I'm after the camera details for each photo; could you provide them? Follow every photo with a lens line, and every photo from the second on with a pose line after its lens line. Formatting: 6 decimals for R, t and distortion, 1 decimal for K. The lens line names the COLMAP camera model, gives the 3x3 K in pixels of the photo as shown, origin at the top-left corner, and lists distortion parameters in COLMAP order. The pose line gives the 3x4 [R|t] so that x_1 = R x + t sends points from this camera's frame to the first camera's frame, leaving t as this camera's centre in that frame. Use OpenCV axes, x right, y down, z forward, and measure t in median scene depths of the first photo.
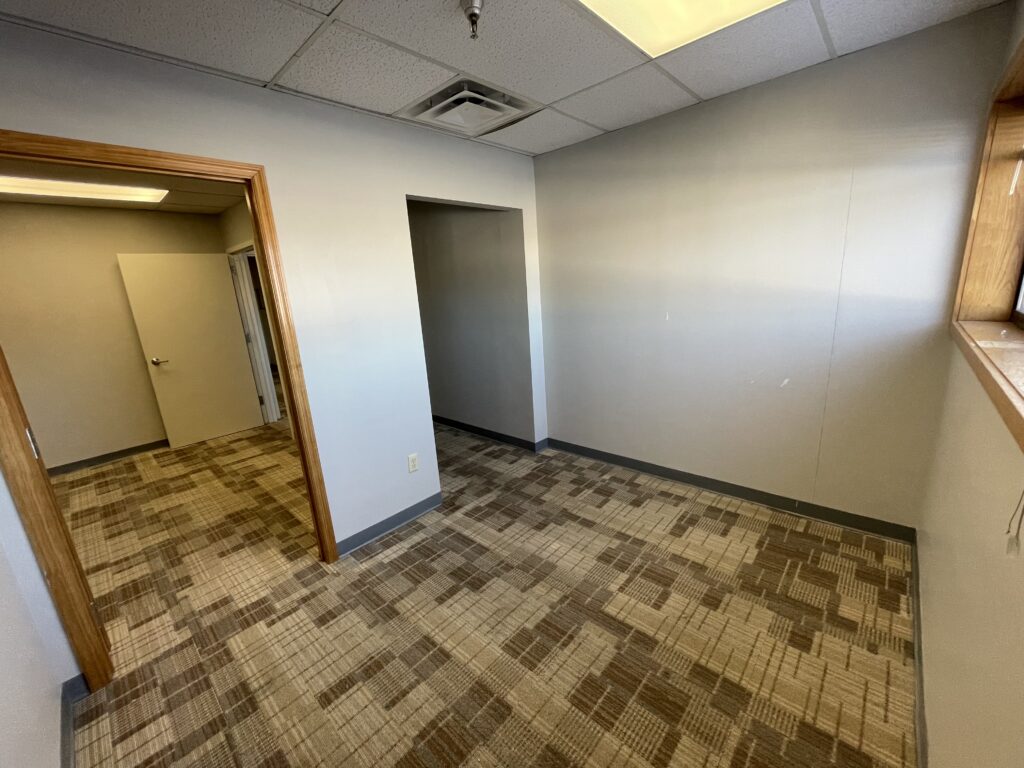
lens RADIAL K [[411.2, 0, 512.4], [0, 411.2, 382.9], [0, 0, 1]] dist [-0.002957, -0.000672]
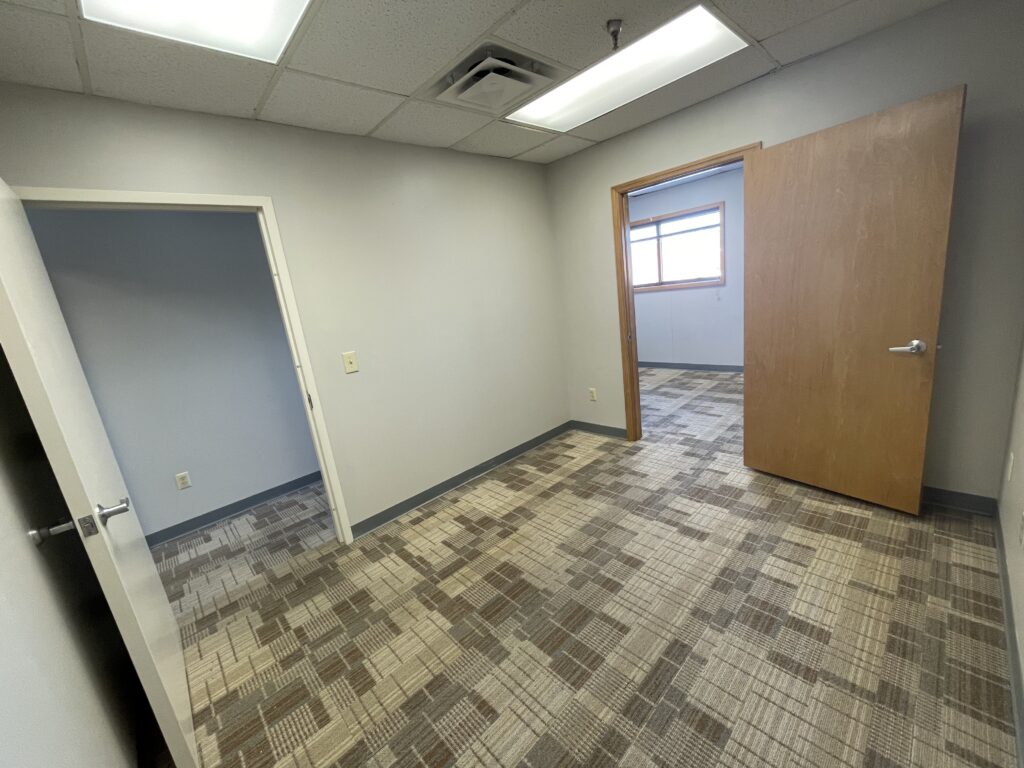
lens RADIAL K [[411.2, 0, 512.4], [0, 411.2, 382.9], [0, 0, 1]] dist [-0.002957, -0.000672]
pose [[0.076504, -0.173651, 0.981831, -2.001230], [0.352631, 0.925788, 0.136262, -0.136790], [-0.932630, 0.335800, 0.132061, 1.193877]]
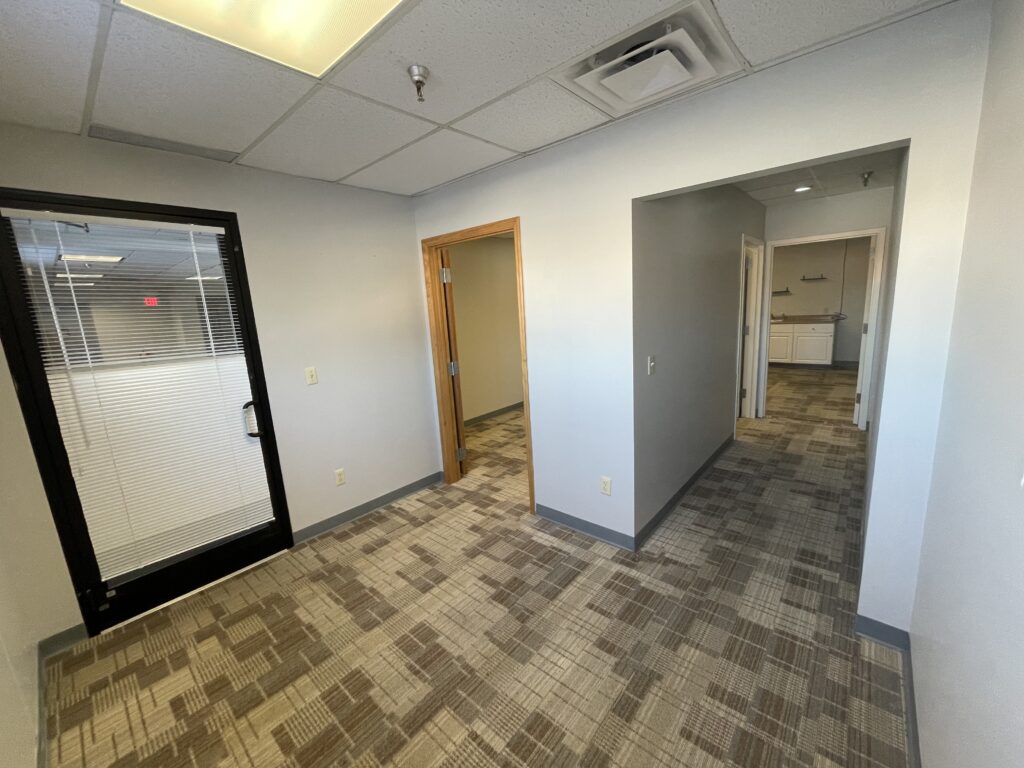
lens RADIAL K [[411.2, 0, 512.4], [0, 411.2, 382.9], [0, 0, 1]] dist [-0.002957, -0.000672]
pose [[0.030494, 0.253569, -0.966837, 0.713461], [-0.181570, 0.952598, 0.244108, -0.263667], [0.982905, 0.168105, 0.075089, 0.781228]]
